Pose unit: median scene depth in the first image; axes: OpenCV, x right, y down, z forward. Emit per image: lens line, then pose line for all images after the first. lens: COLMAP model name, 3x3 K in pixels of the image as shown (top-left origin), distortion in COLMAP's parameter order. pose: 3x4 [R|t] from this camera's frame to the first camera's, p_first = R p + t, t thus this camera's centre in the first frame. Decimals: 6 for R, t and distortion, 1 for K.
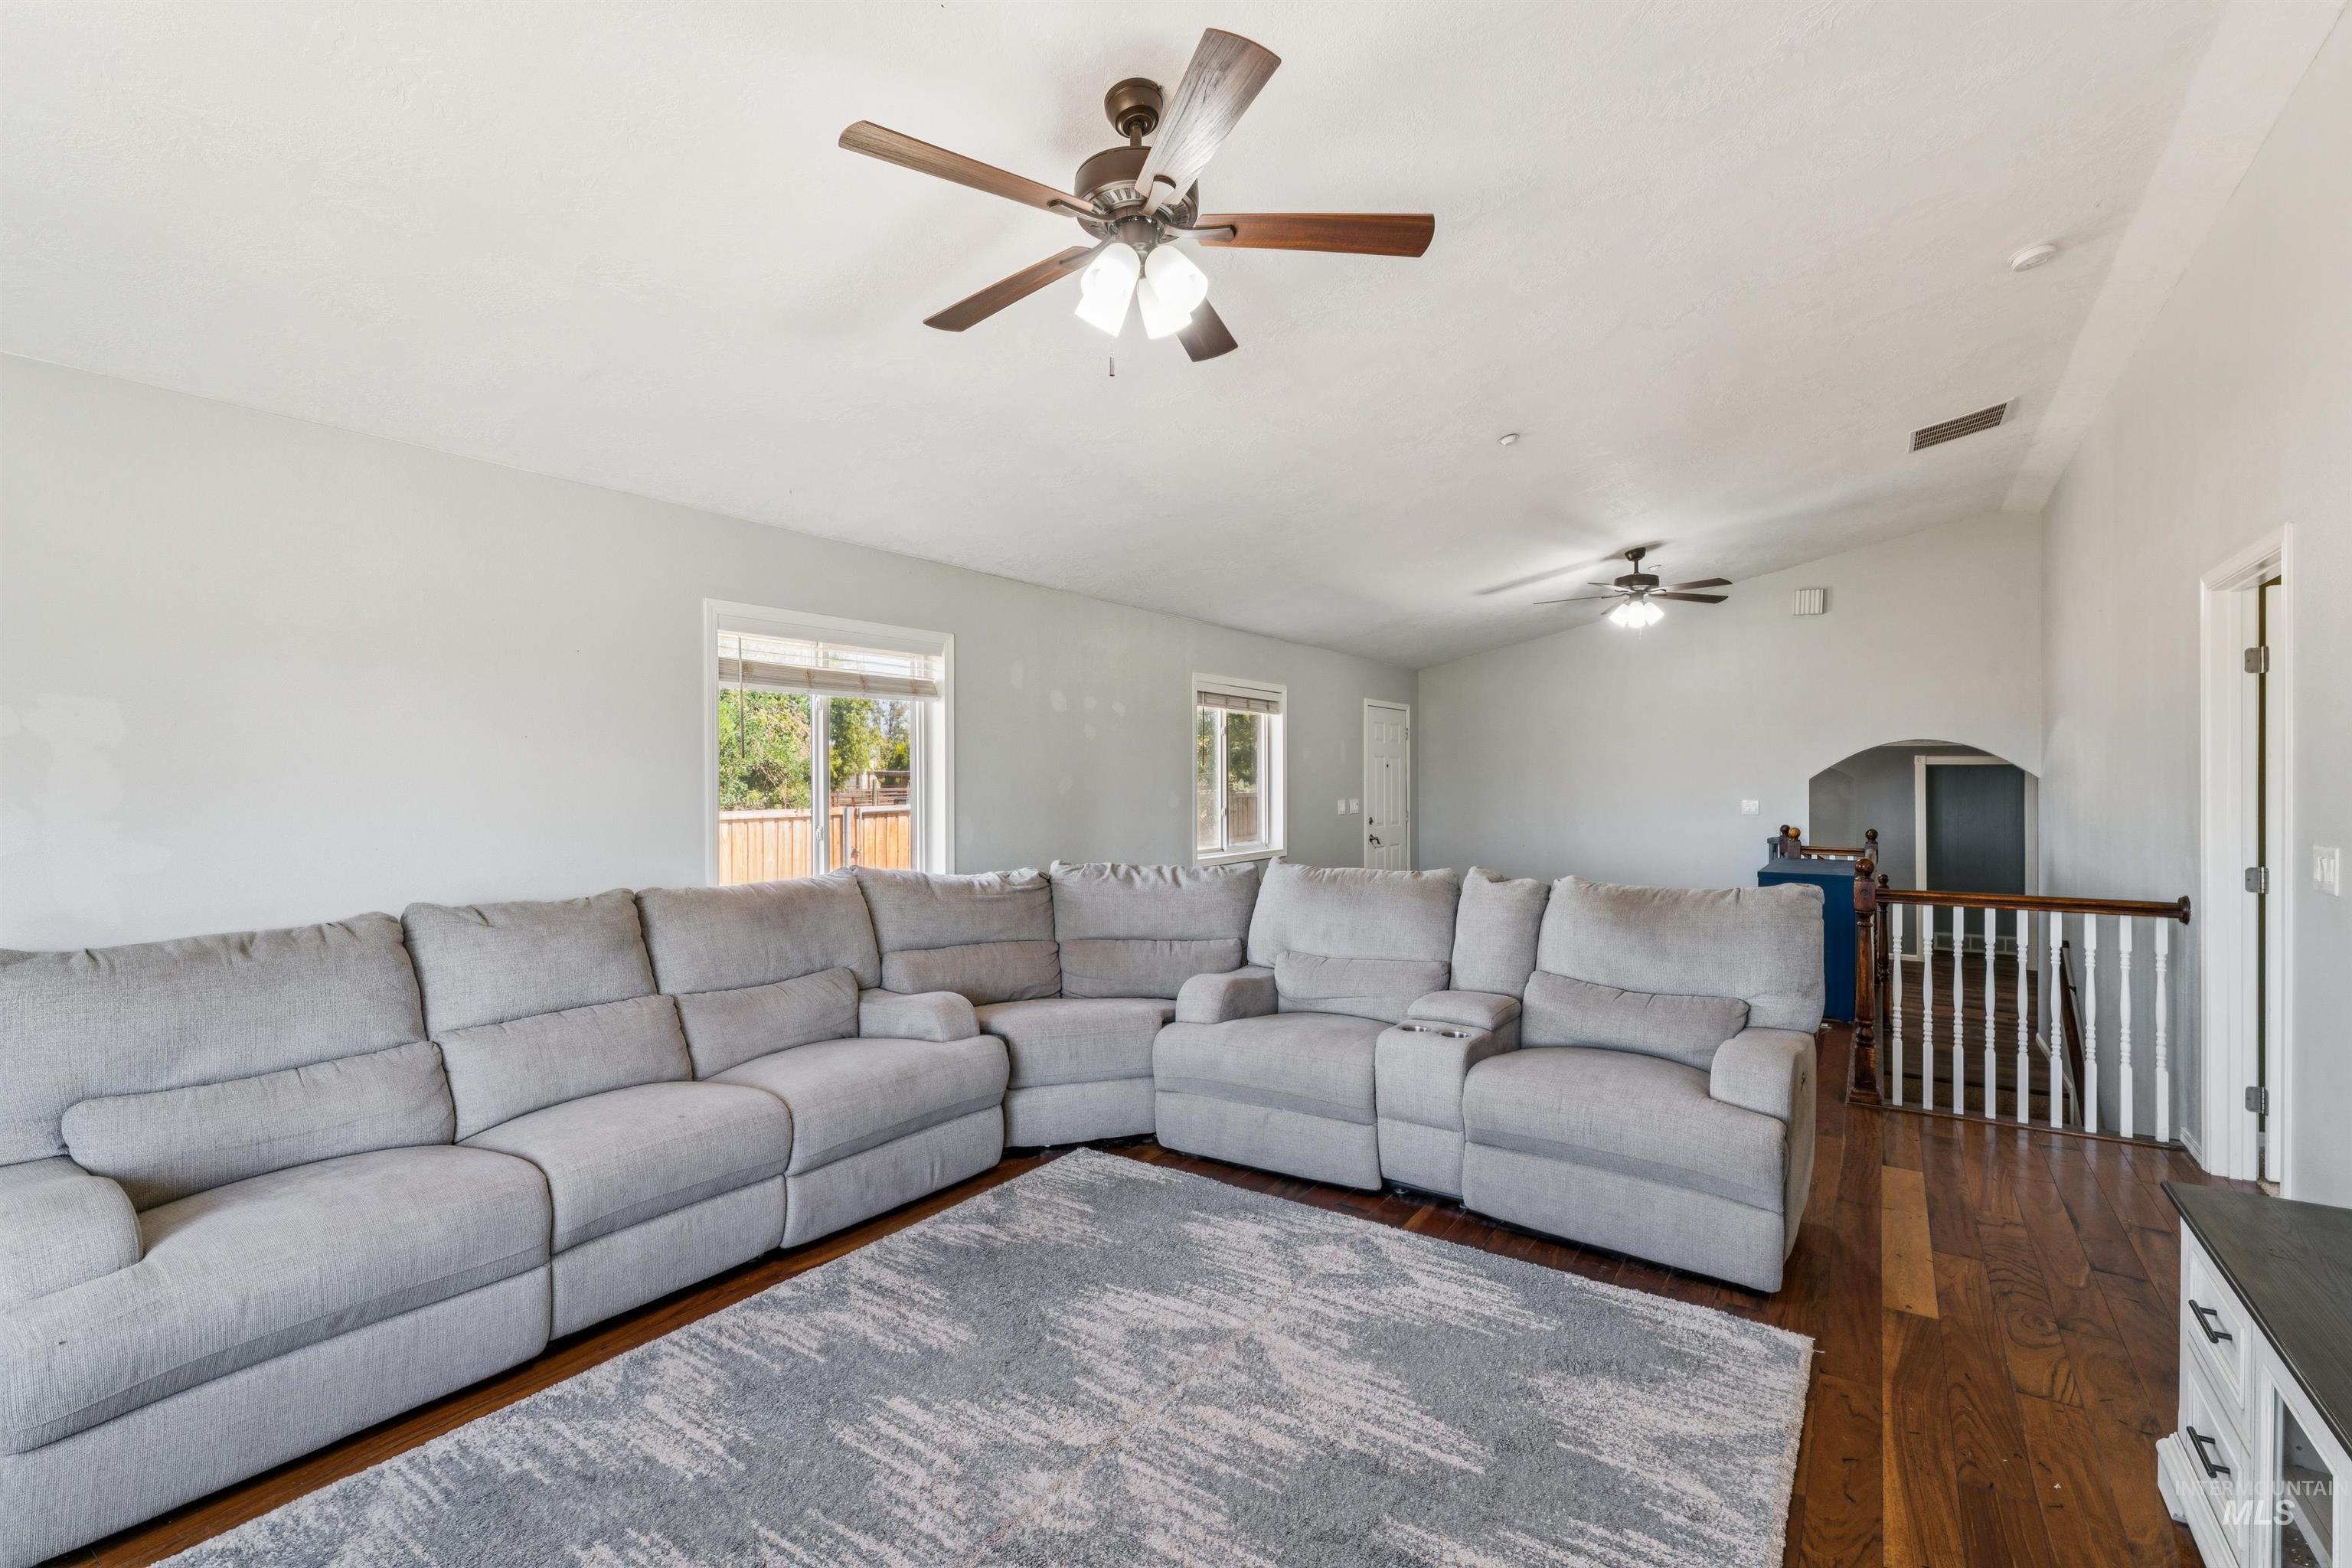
lens RADIAL K [[1050.5, 0, 1175.2], [0, 1050.5, 791.7], [0, 0, 1]] dist [-0.003549, 0.000122]
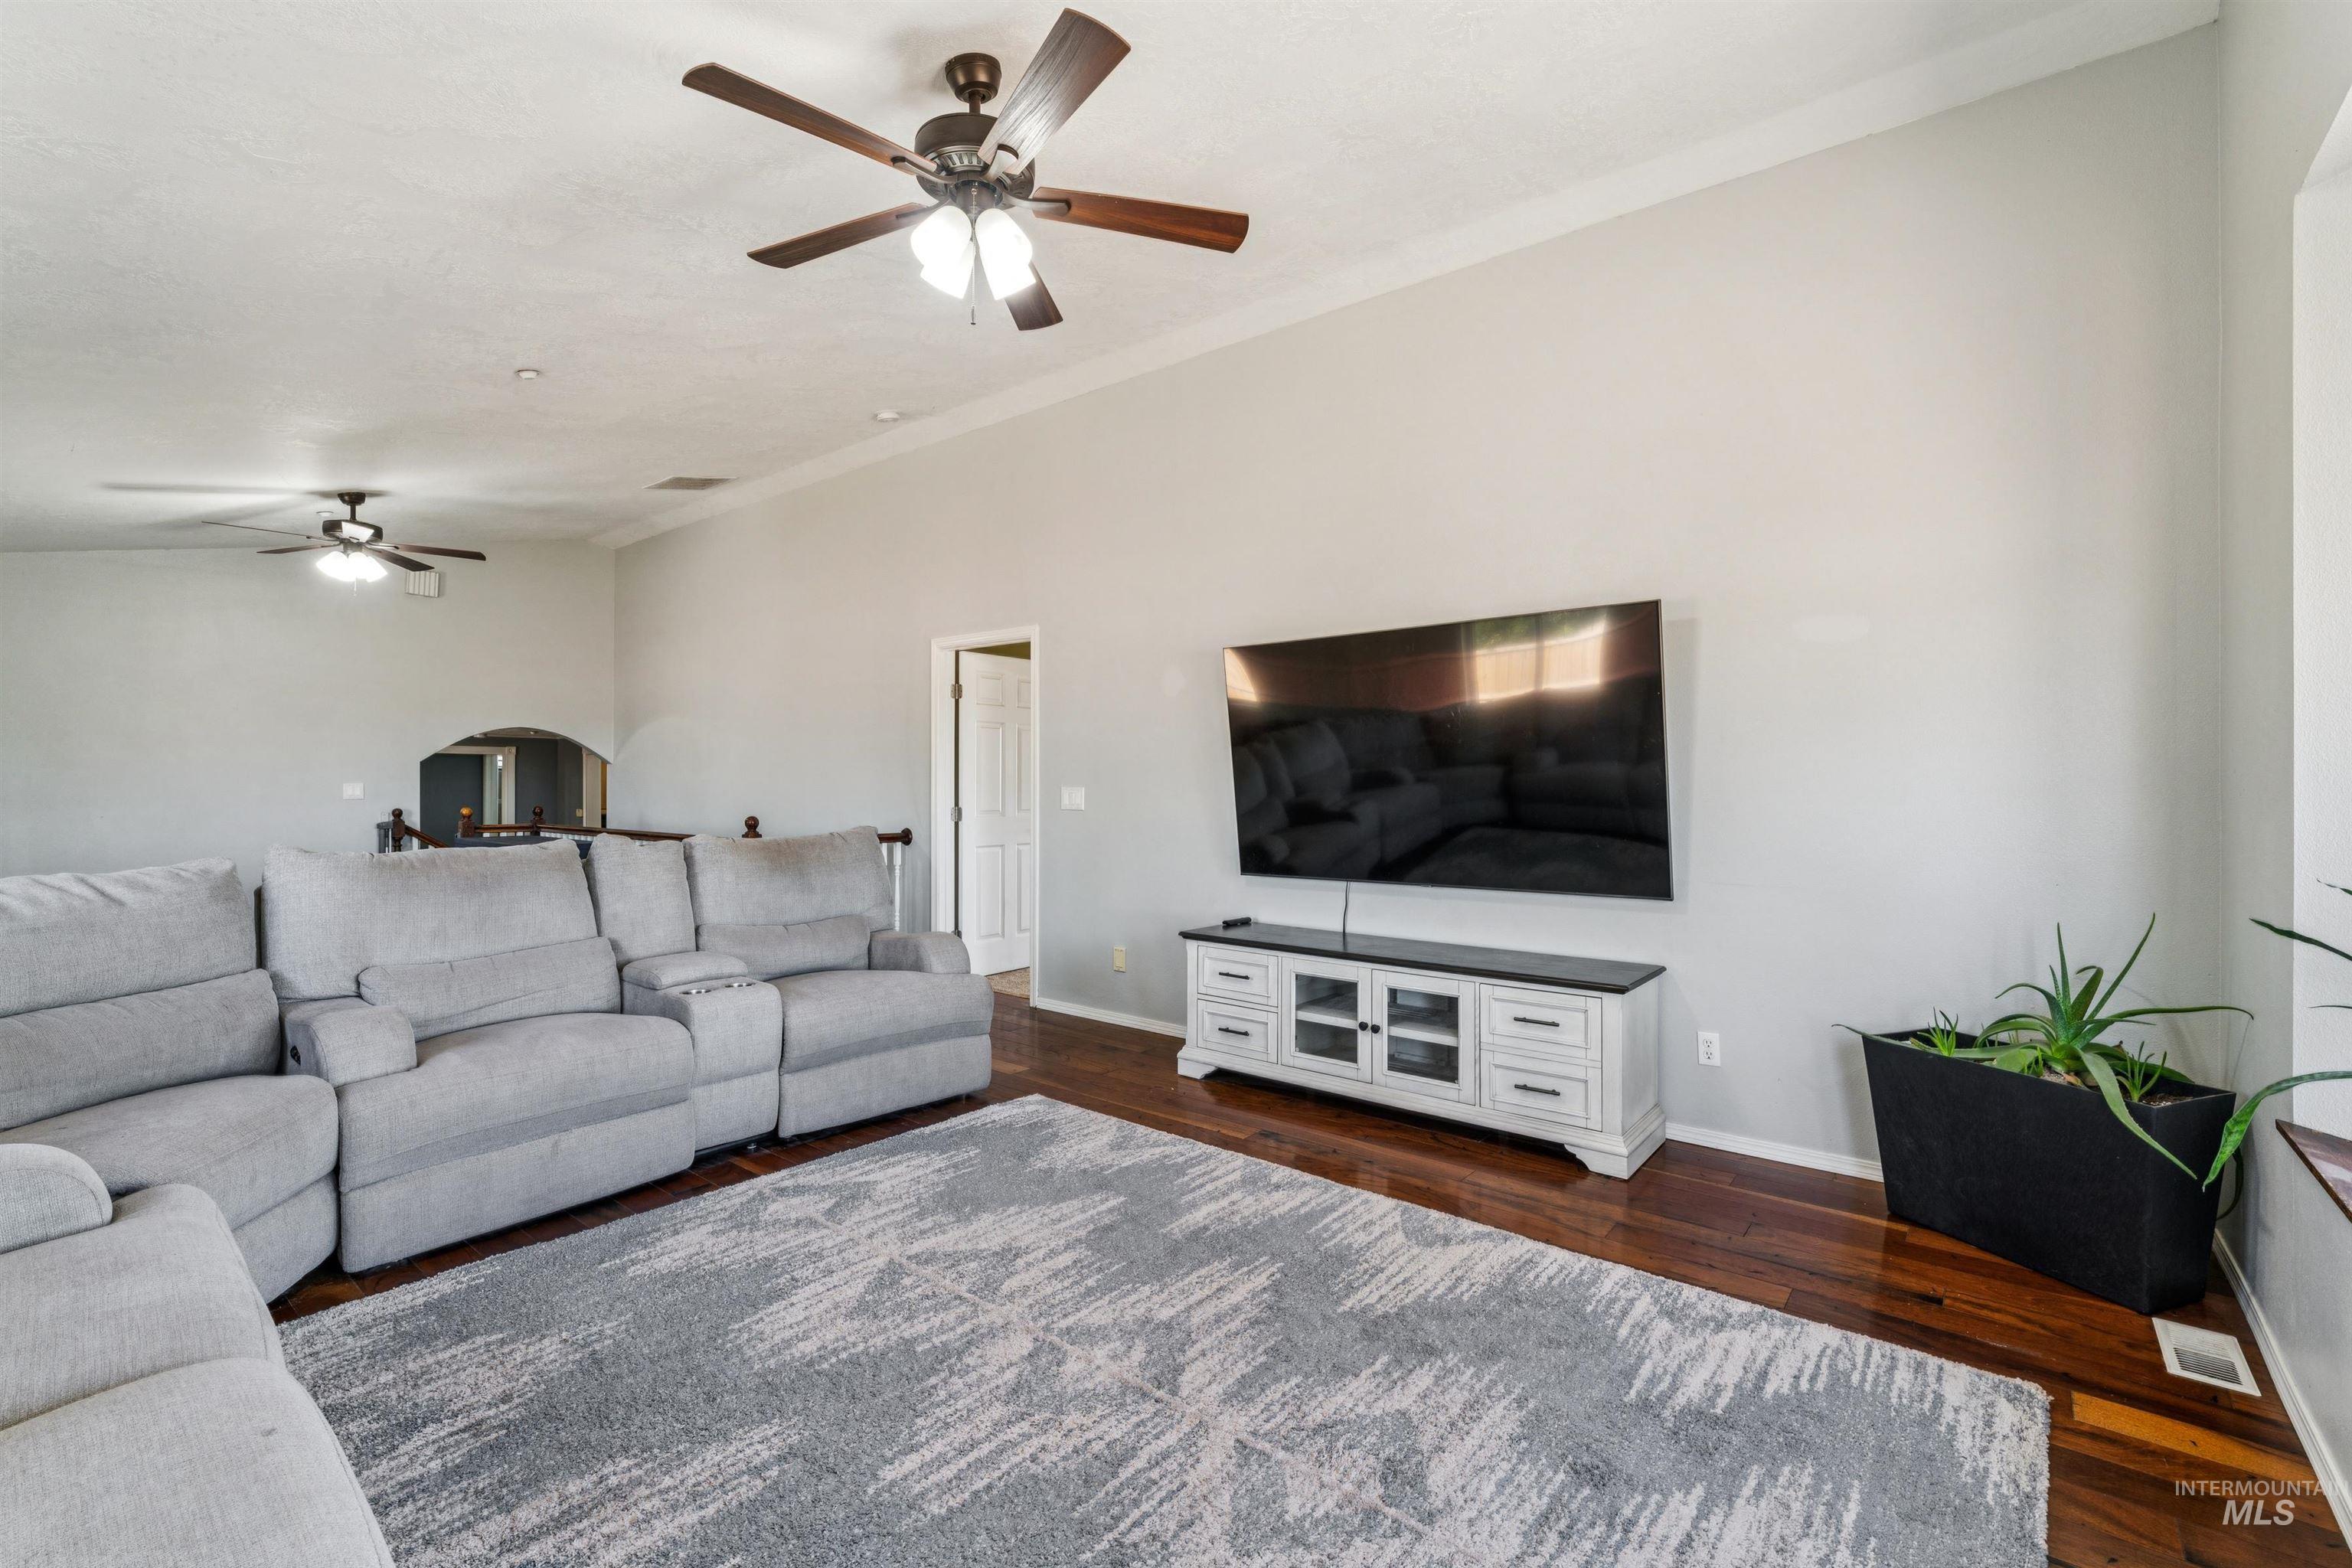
lens RADIAL K [[1021.4, 0, 1176.5], [0, 1021.4, 778.4], [0, 0, 1]] dist [-0.000360, -0.000215]
pose [[0.095851, 0.003414, 0.995390, -0.821645], [0.009468, 0.999946, -0.004342, 0.043048], [-0.995351, 0.009841, 0.095814, 0.560606]]
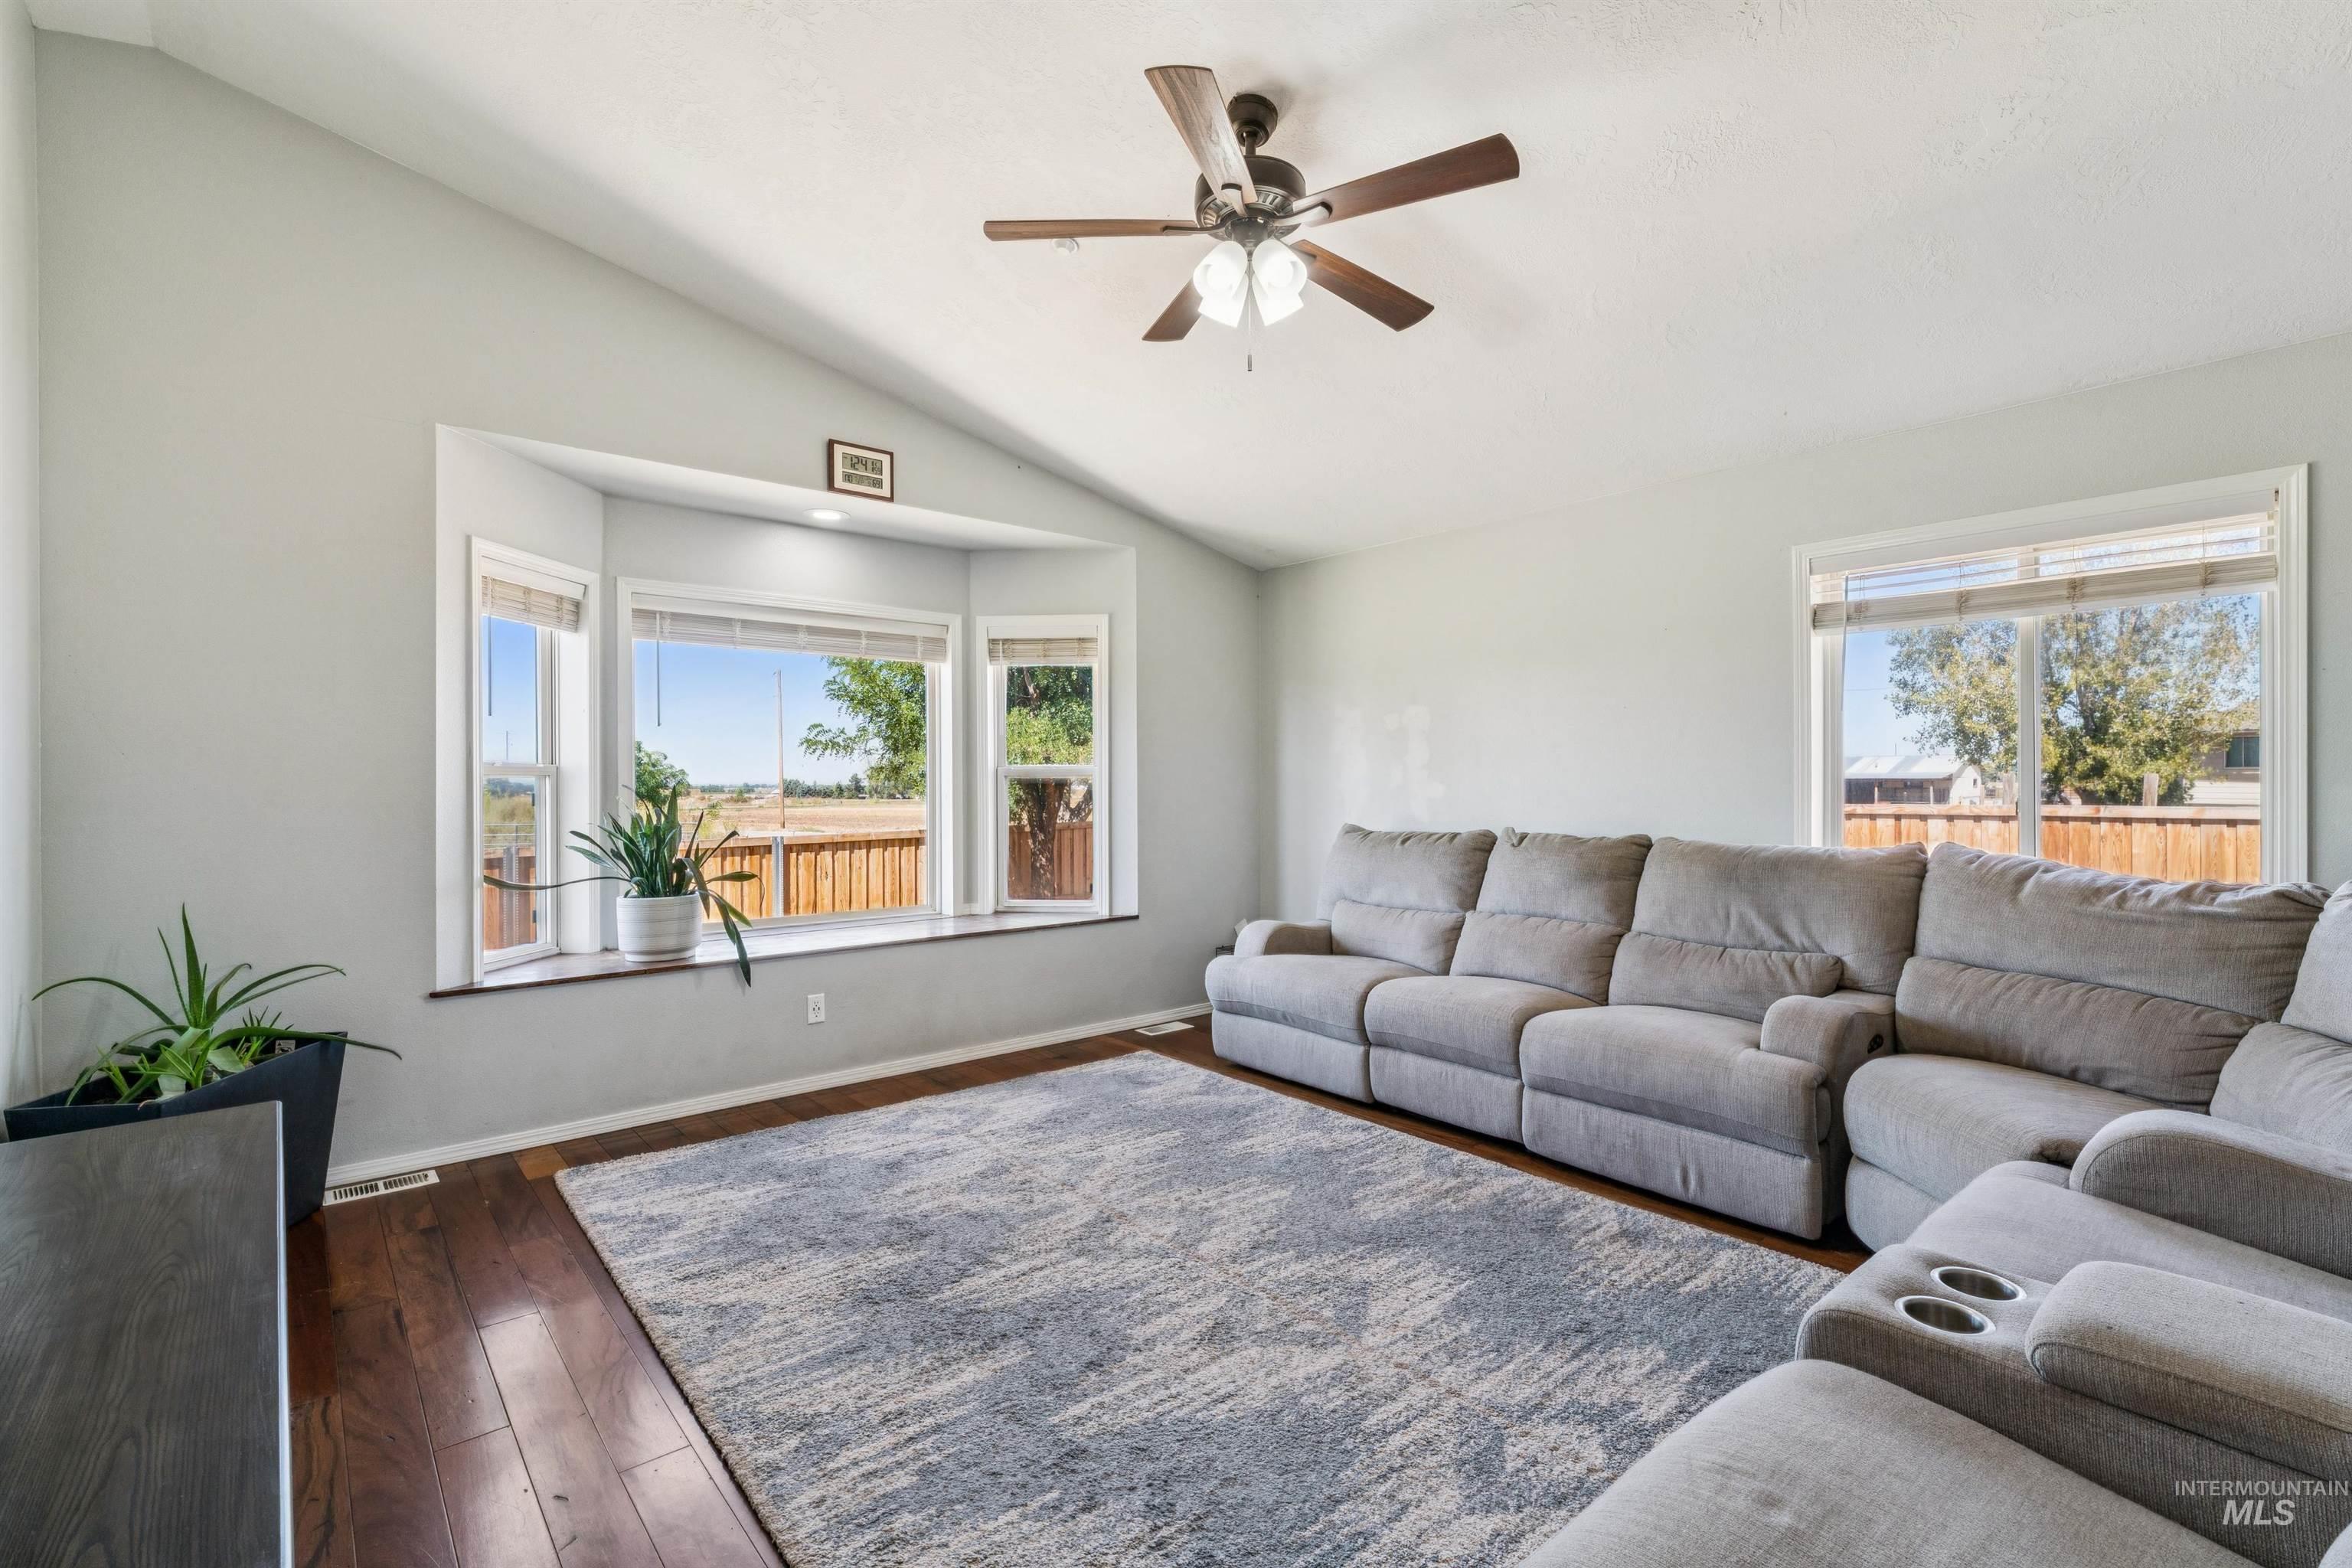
lens RADIAL K [[1050.5, 0, 1175.2], [0, 1050.5, 791.7], [0, 0, 1]] dist [-0.003549, 0.000122]
pose [[-0.271415, 0.015634, -0.962335, 0.849383], [-0.006457, 0.999816, 0.018064, 0.034448], [0.962441, 0.011116, -0.271265, 0.979740]]
